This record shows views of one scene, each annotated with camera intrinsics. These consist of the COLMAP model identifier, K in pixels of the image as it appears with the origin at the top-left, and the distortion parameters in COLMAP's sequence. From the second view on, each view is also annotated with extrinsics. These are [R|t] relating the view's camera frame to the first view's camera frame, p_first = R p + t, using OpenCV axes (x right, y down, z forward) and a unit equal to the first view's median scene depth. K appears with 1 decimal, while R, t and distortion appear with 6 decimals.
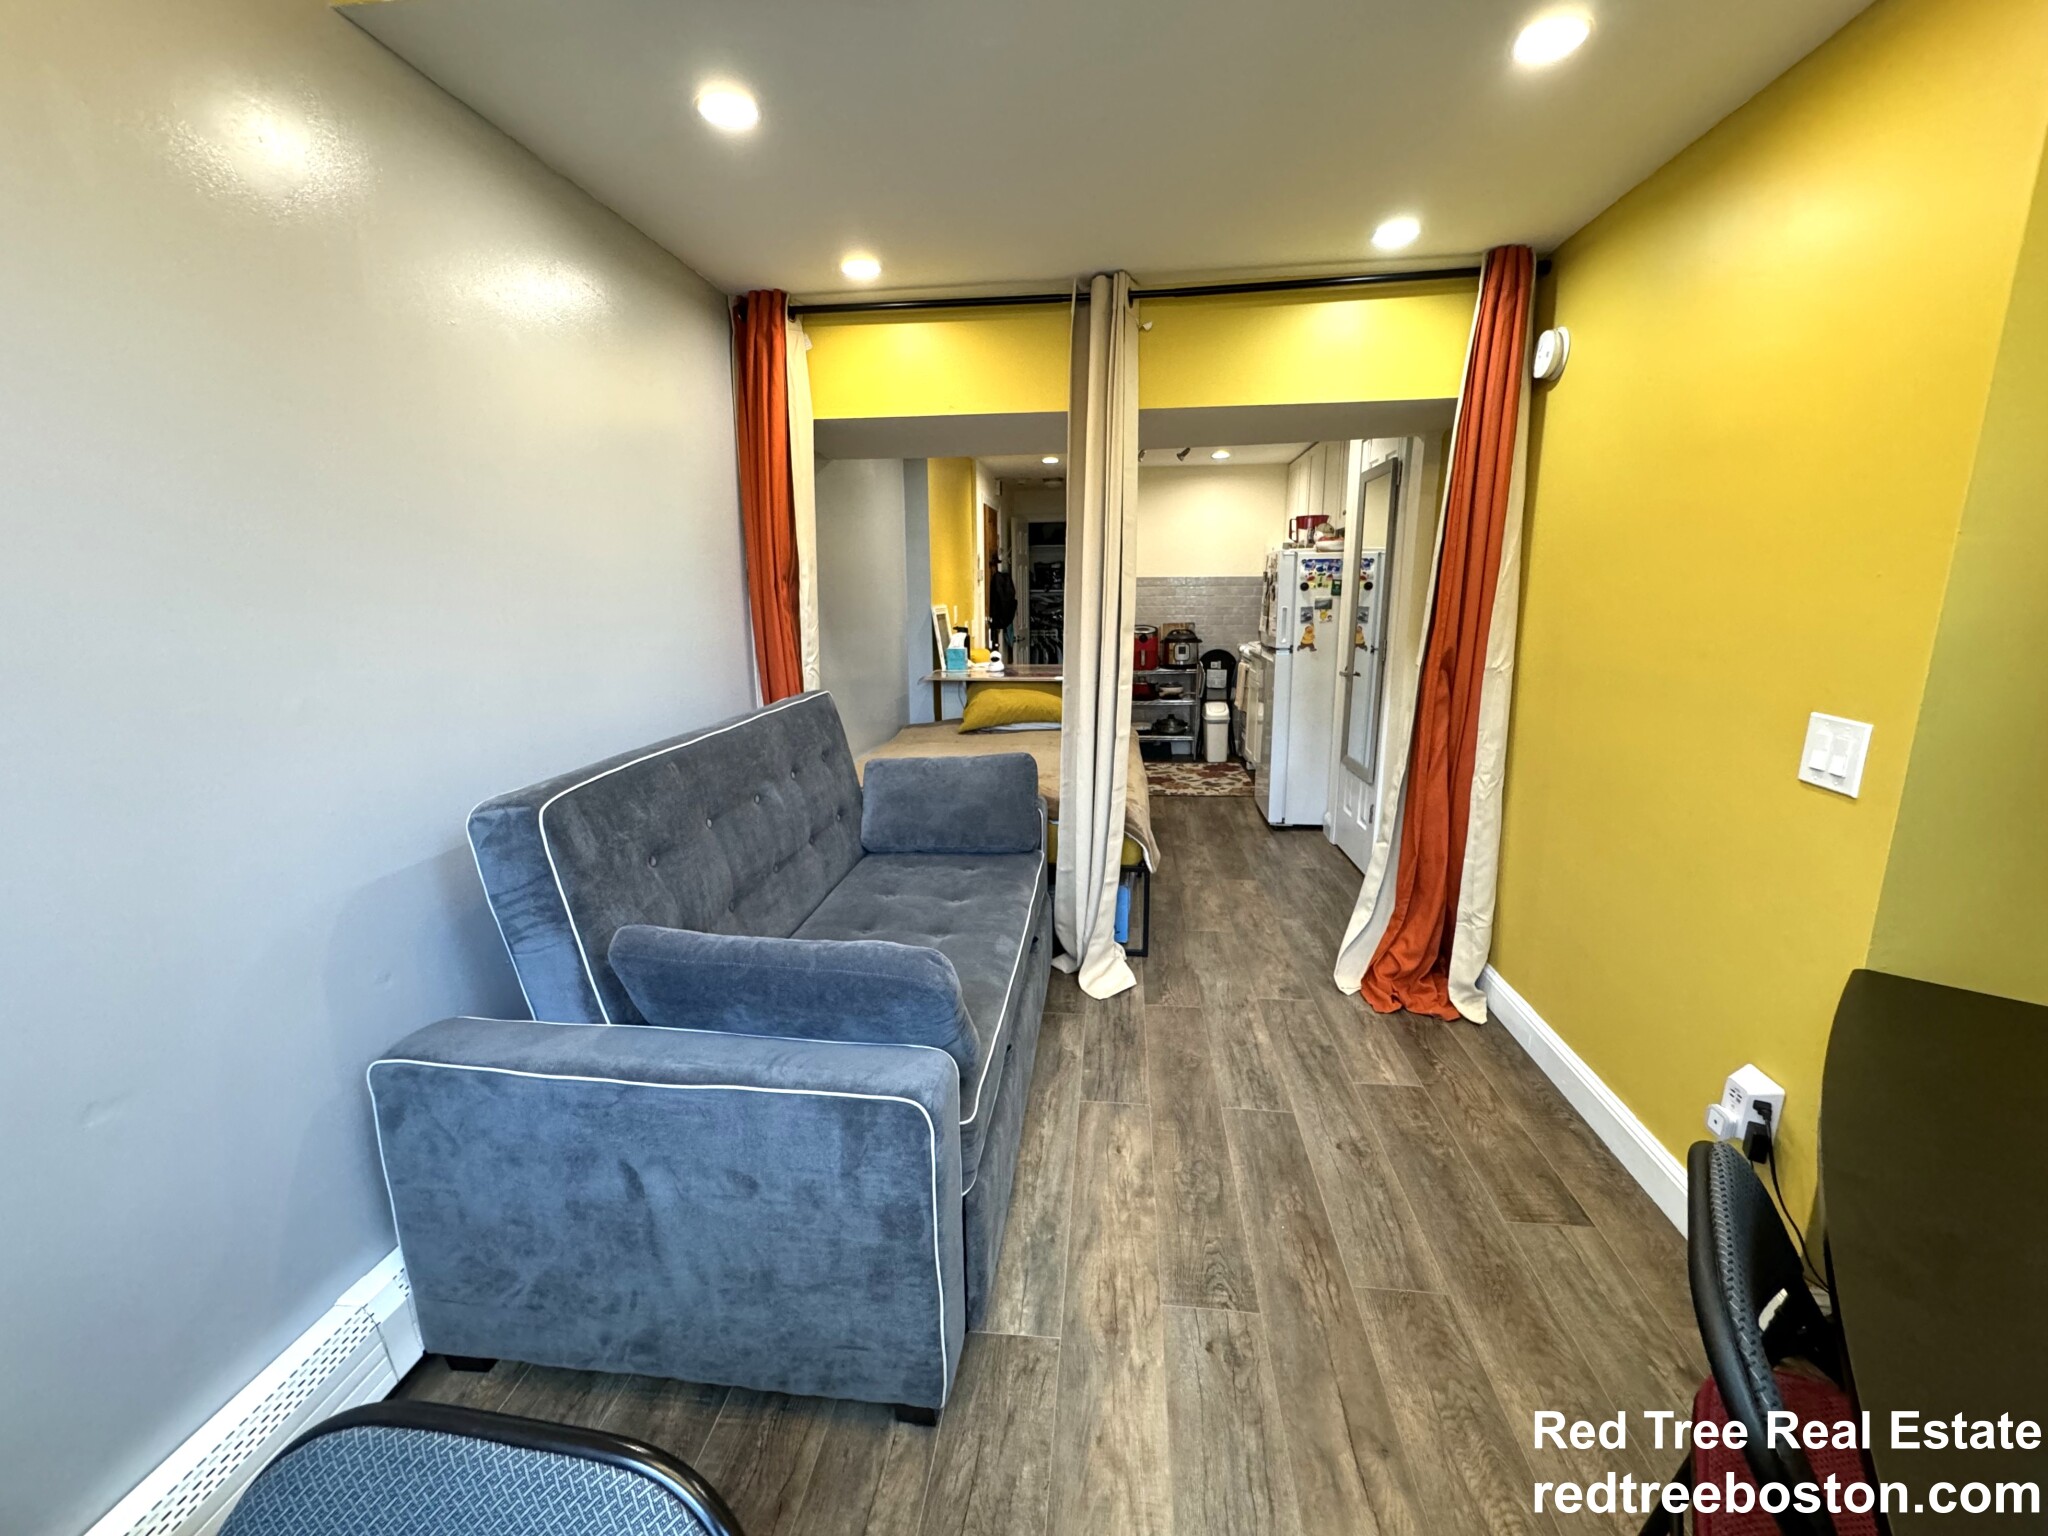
lens RADIAL K [[835.8, 0, 1024.0], [0, 835.8, 768.0], [0, 0, 1]] dist [0.000358, -0.000196]
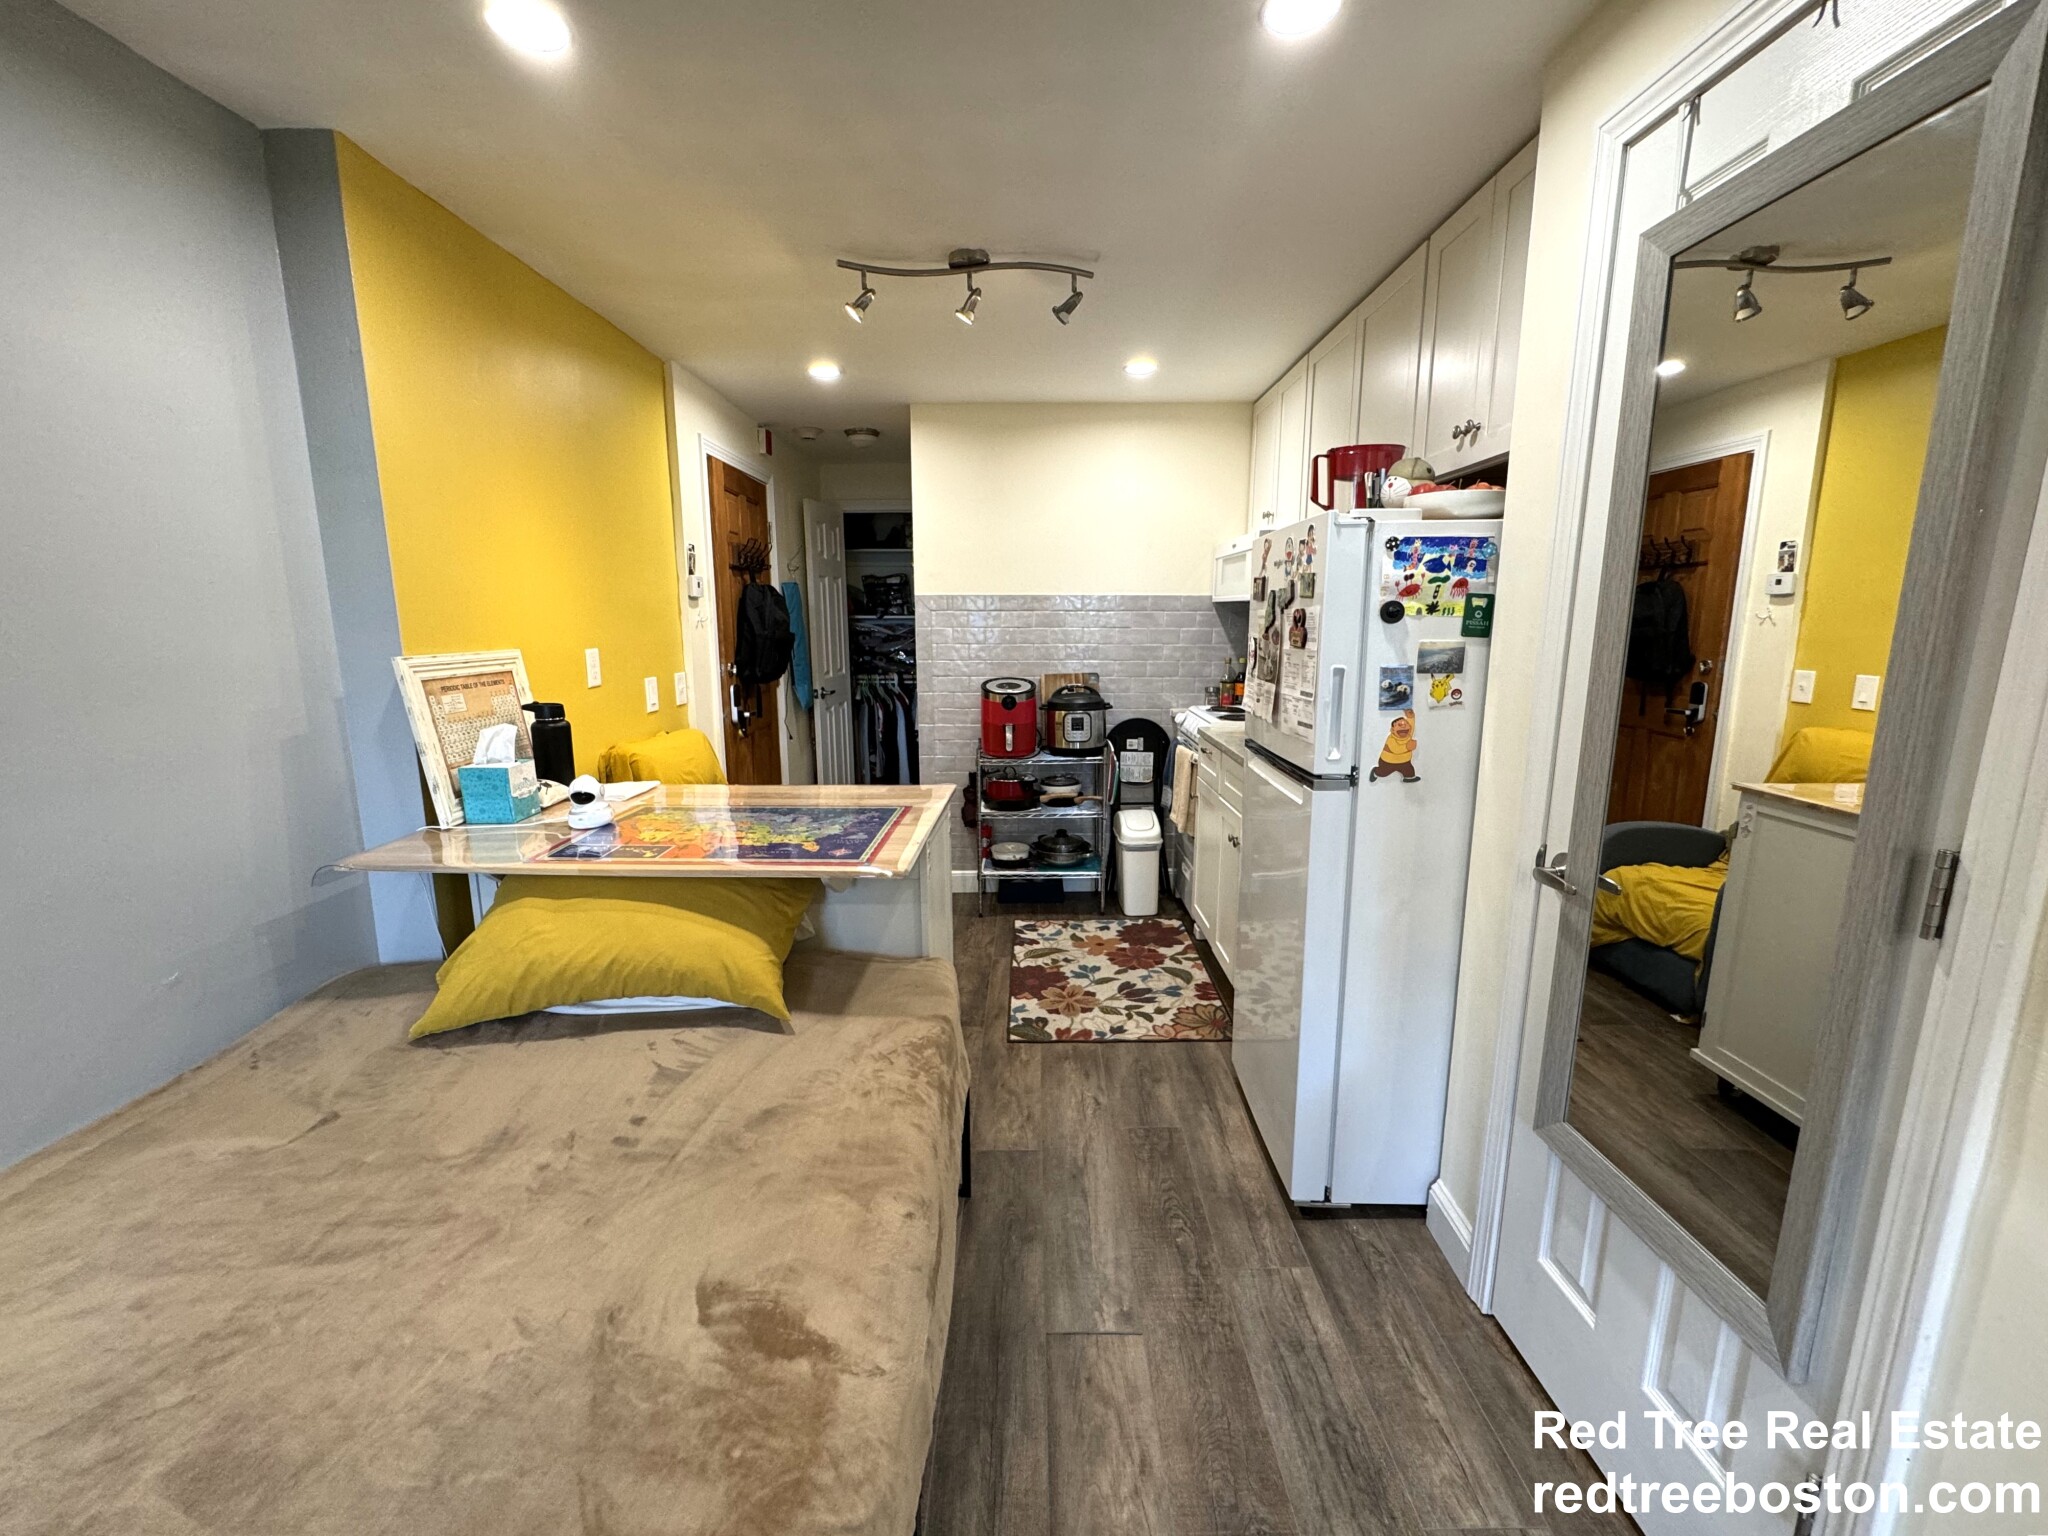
lens RADIAL K [[845.6, 0, 1024.0], [0, 845.6, 768.0], [0, 0, 1]] dist [0.000665, 0.000210]
pose [[0.993664, -0.012234, 0.111725, 0.091652], [0.015823, 0.999385, -0.031287, -0.096486], [-0.111274, 0.032857, 0.993246, 0.450420]]
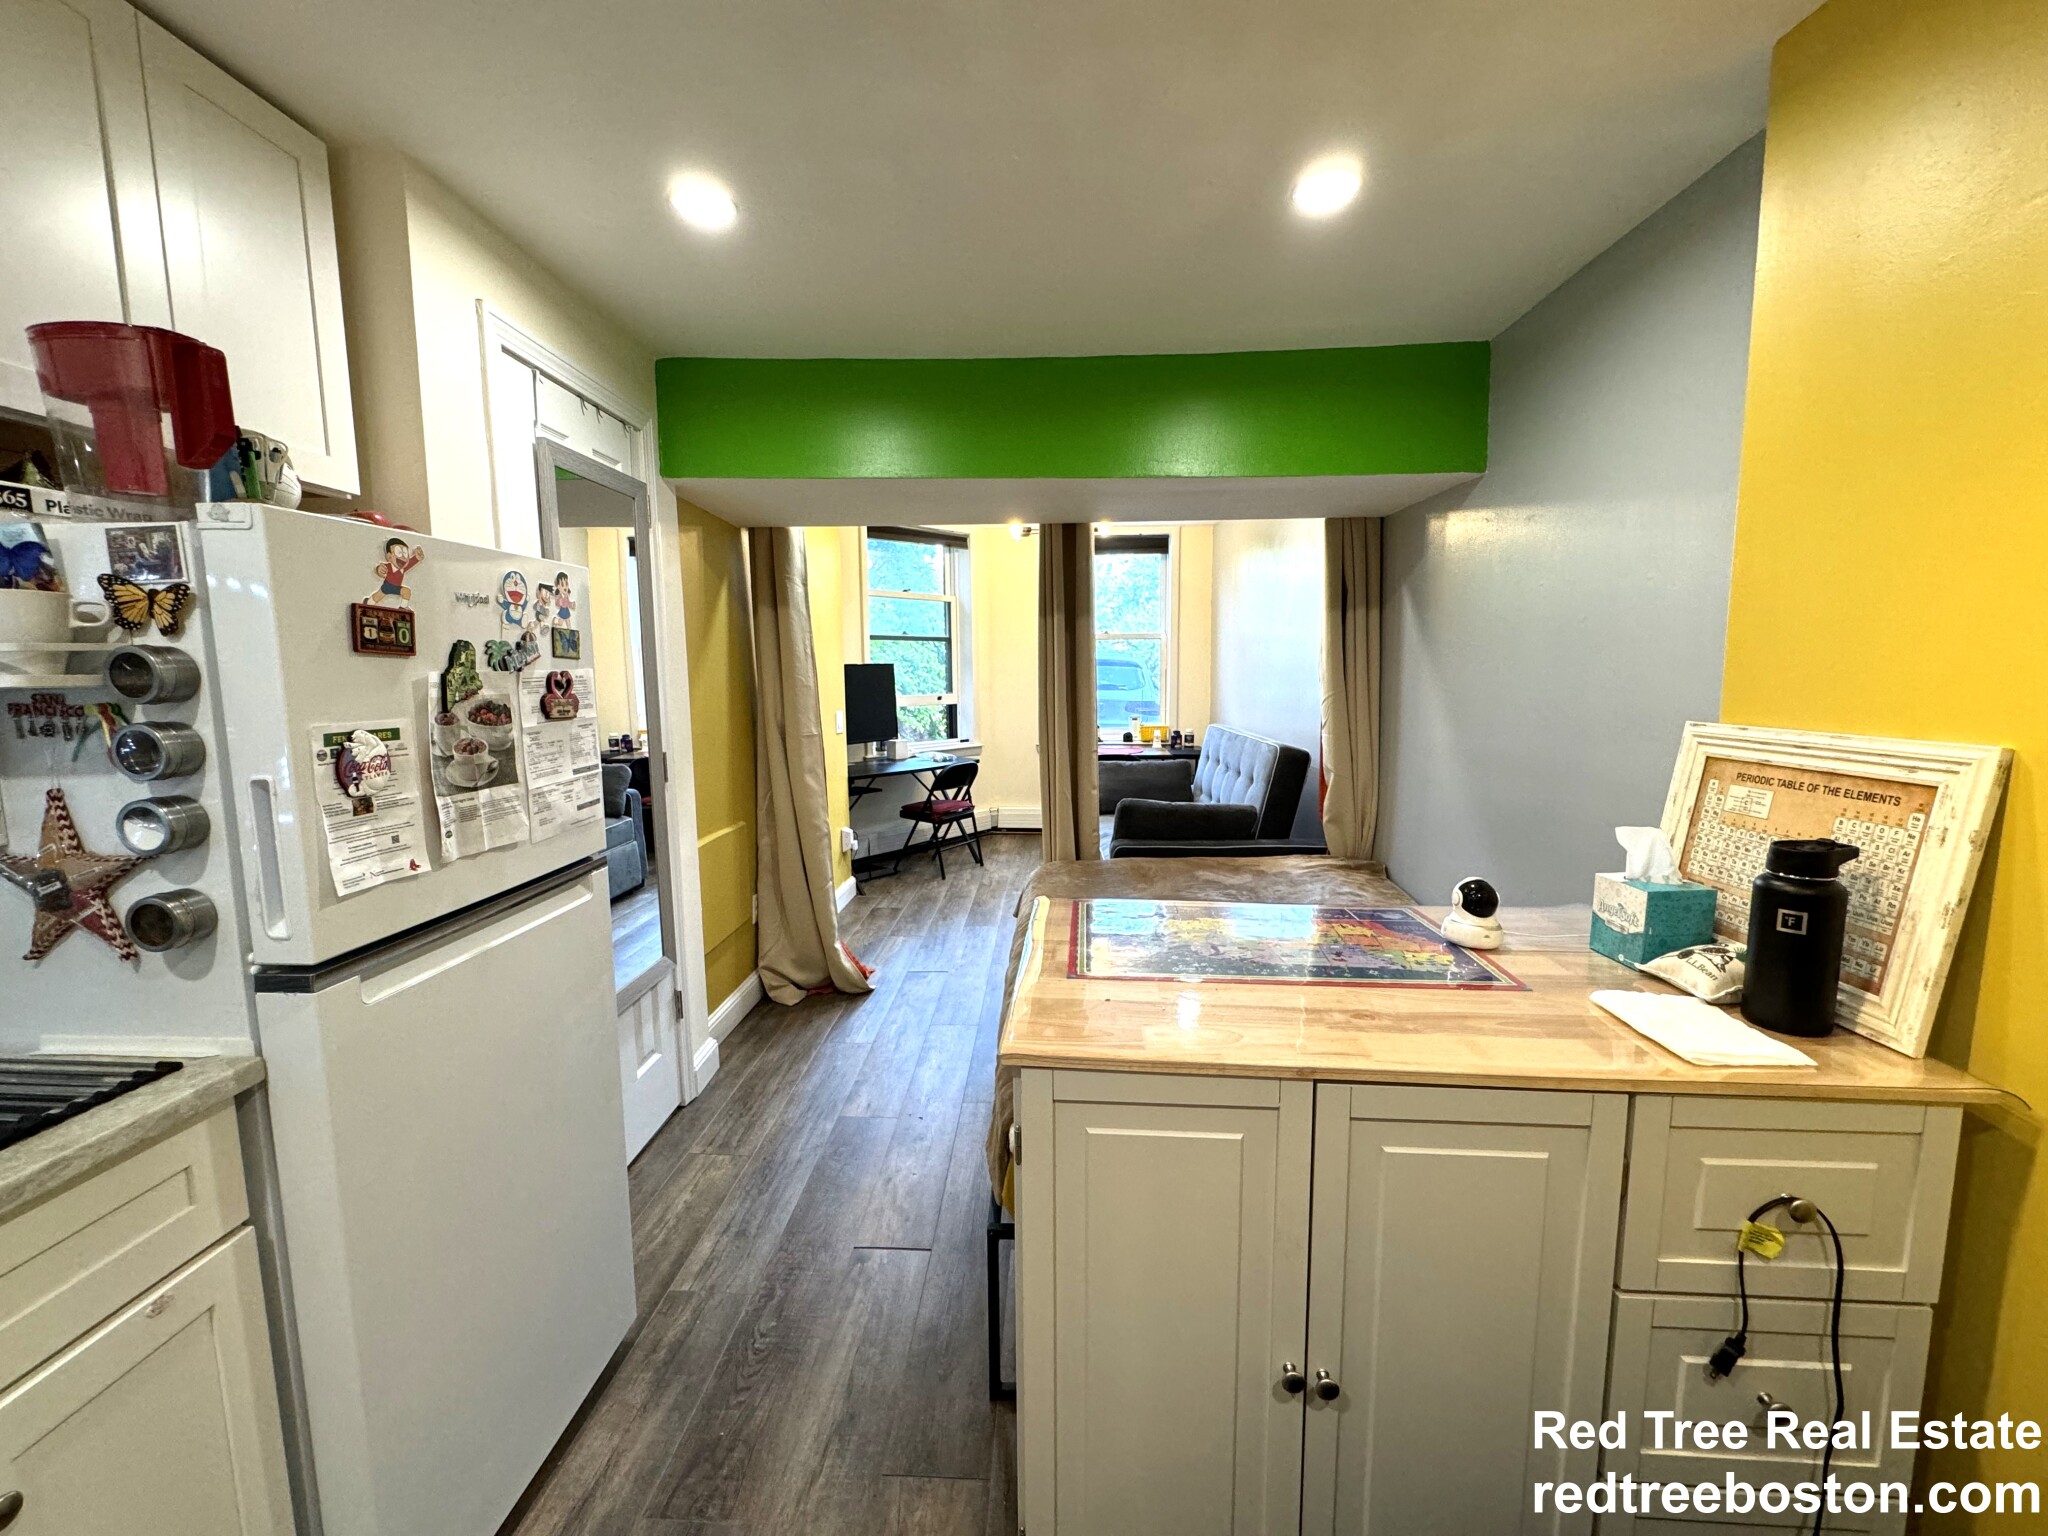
lens RADIAL K [[874.7, 0, 1024.0], [0, 874.7, 768.0], [0, 0, 1]] dist [0.000578, 0.000077]
pose [[-0.996895, 0.025401, -0.074528, 0.109920], [0.000312, 0.947802, 0.318859, -0.207906], [0.078737, 0.317846, -0.944867, 0.961961]]
